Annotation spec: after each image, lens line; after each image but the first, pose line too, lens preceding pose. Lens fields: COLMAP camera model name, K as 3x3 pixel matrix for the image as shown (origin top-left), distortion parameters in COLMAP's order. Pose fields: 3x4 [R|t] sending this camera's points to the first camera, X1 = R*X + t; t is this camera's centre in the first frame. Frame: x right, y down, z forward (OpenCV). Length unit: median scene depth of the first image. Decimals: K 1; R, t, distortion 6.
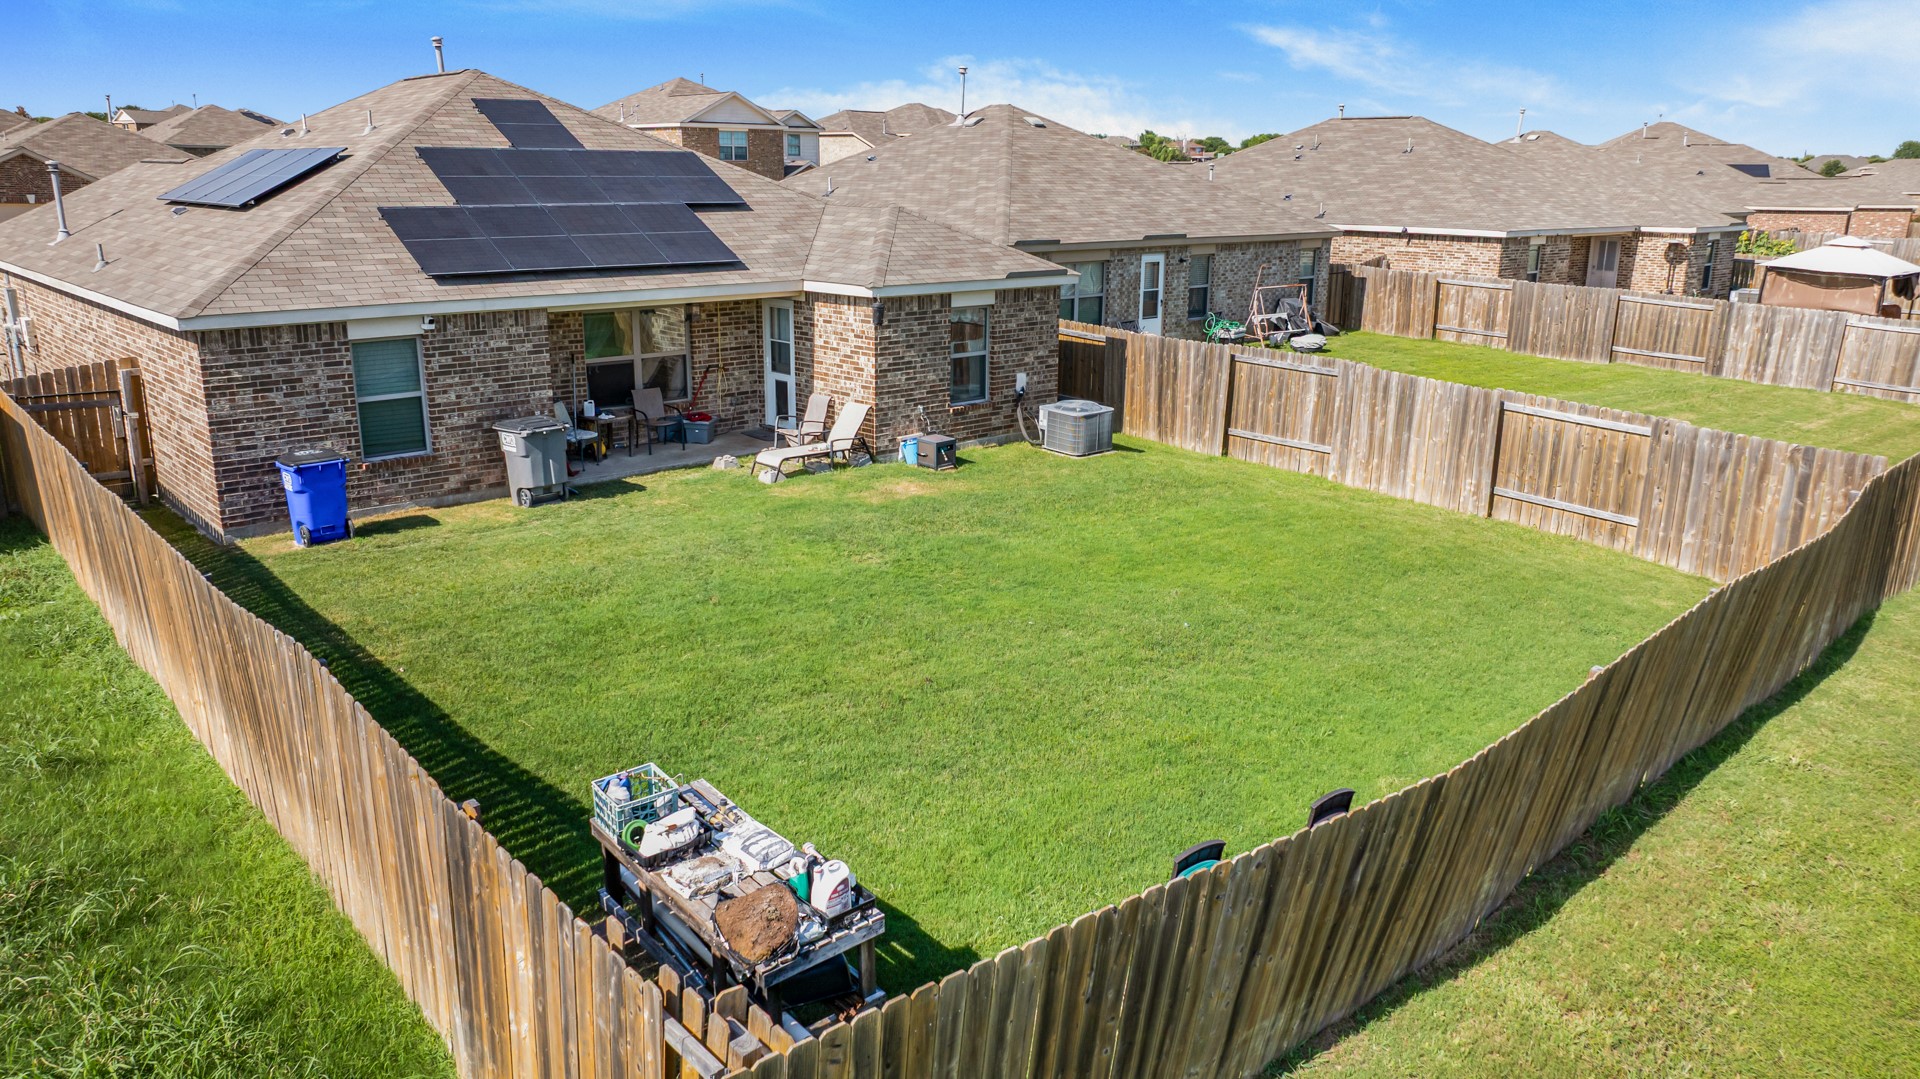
lens RADIAL K [[1328.4, 0, 960.0], [0, 1328.4, 539.5], [0, 0, 1]] dist [-0.012451, -0.002816]
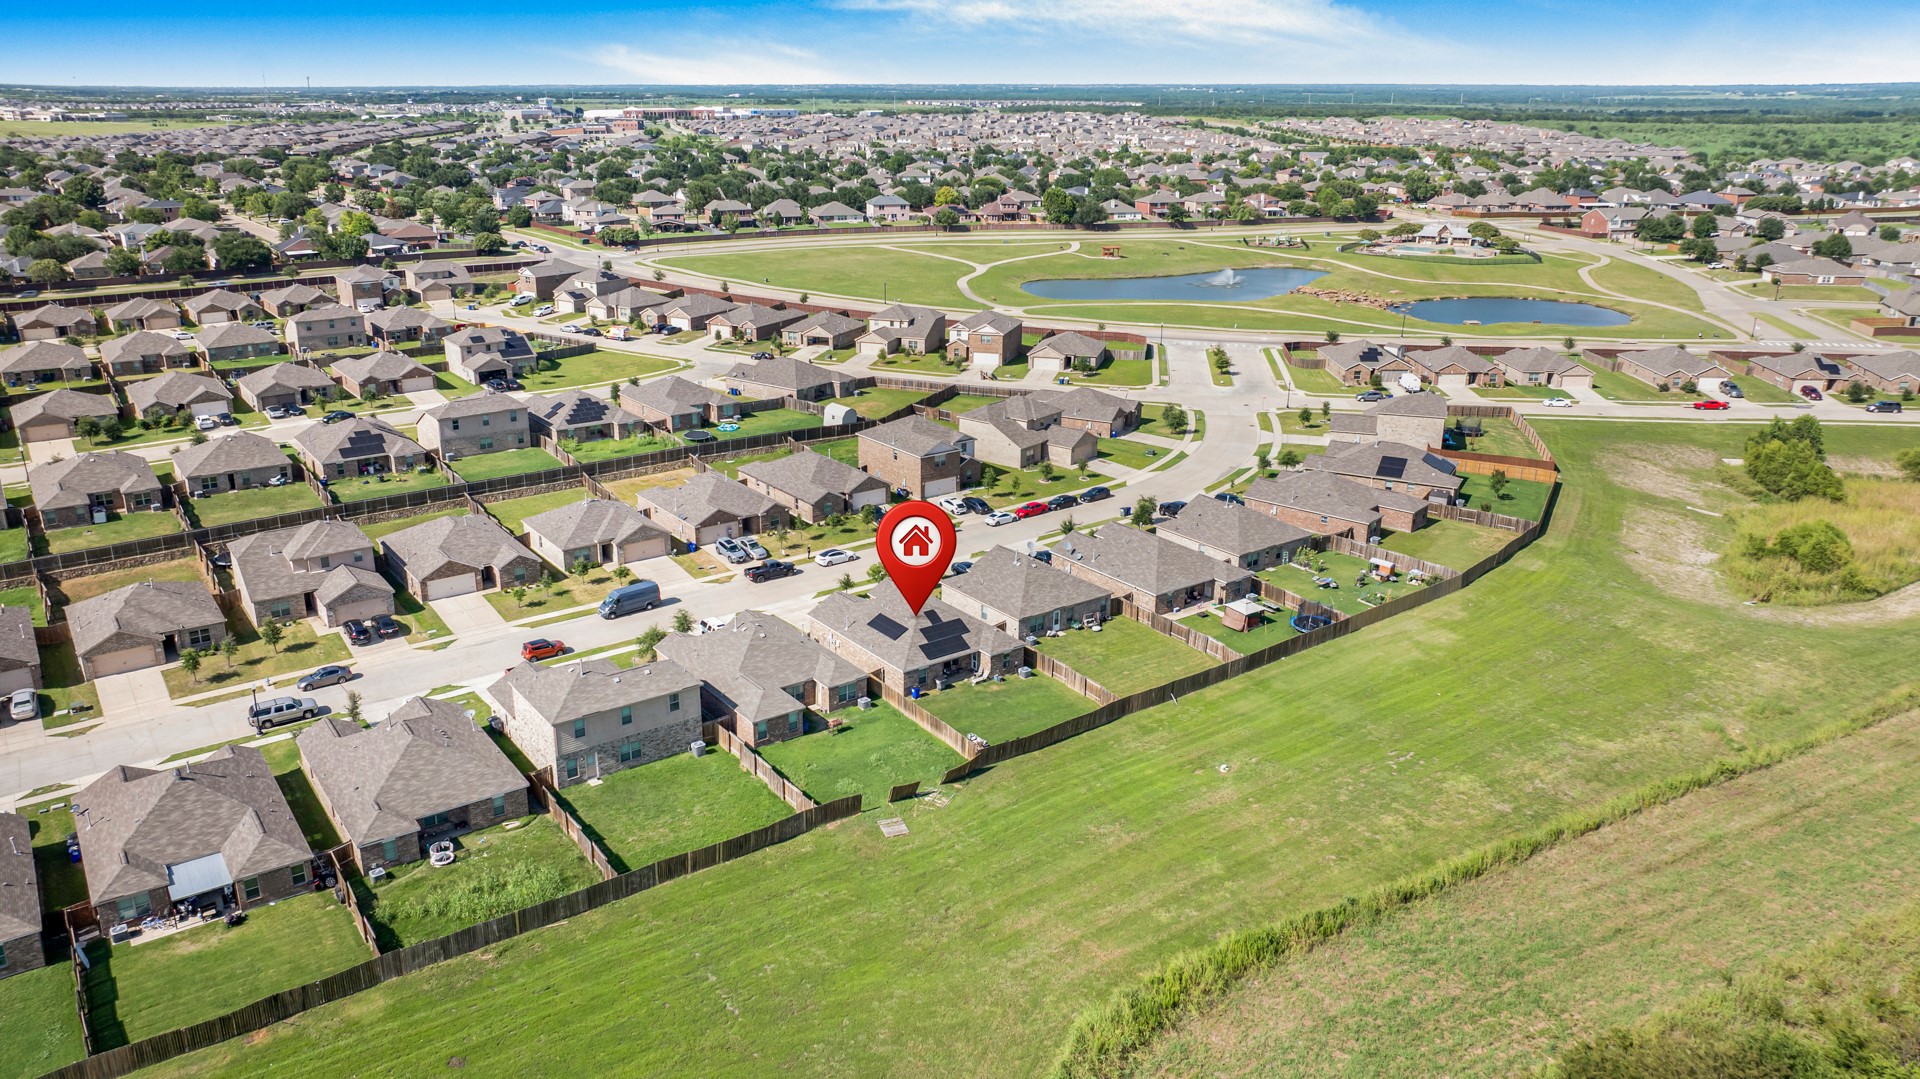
lens RADIAL K [[1328.4, 0, 960.0], [0, 1328.4, 539.5], [0, 0, 1]] dist [-0.012451, -0.002816]
pose [[0.995268, 0.011956, -0.096430, 0.415470], [-0.008618, 0.999352, 0.034955, -1.004930], [0.096785, -0.033959, 0.994726, -5.568249]]
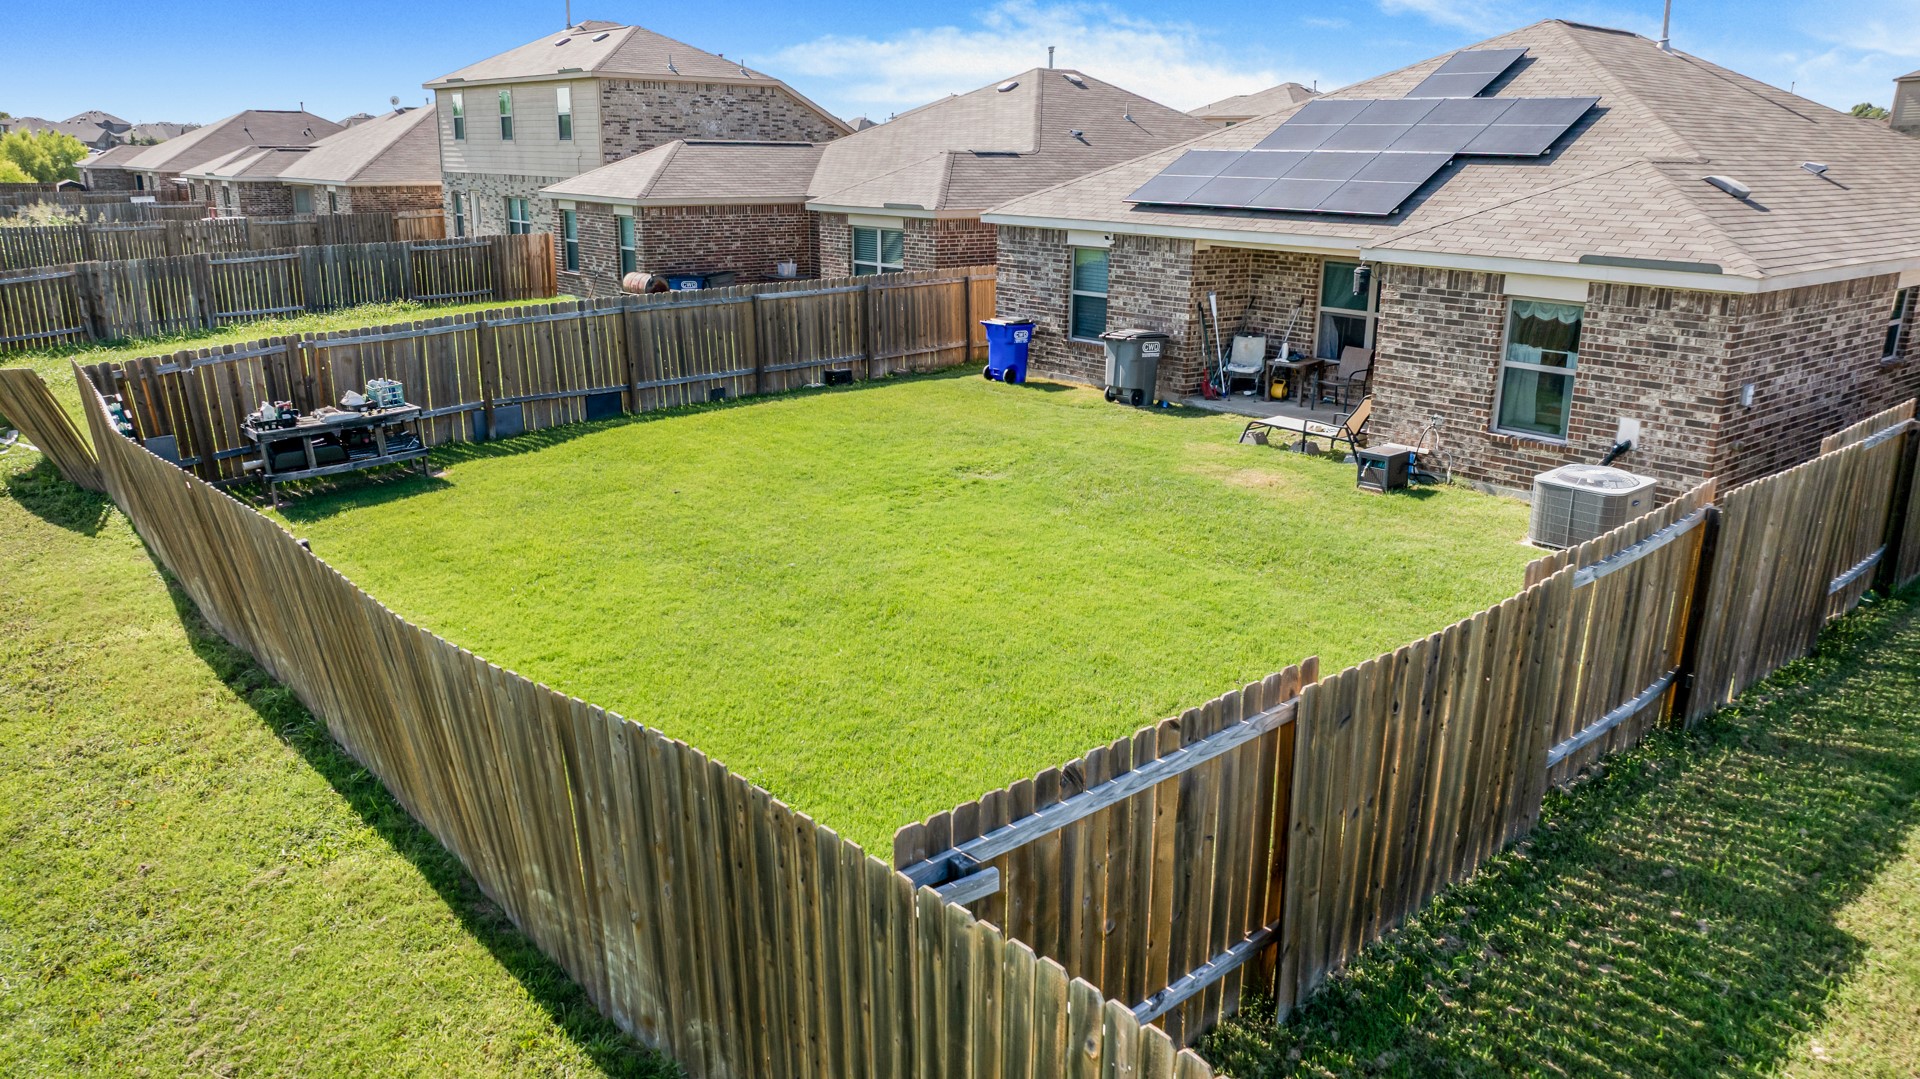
lens RADIAL K [[1328.4, 0, 960.0], [0, 1328.4, 539.5], [0, 0, 1]] dist [-0.012451, -0.002816]
pose [[0.004277, 0.273283, -0.961924, 0.799915], [-0.285215, 0.922310, 0.260761, -0.173116], [0.958454, 0.273240, 0.081889, 0.775848]]
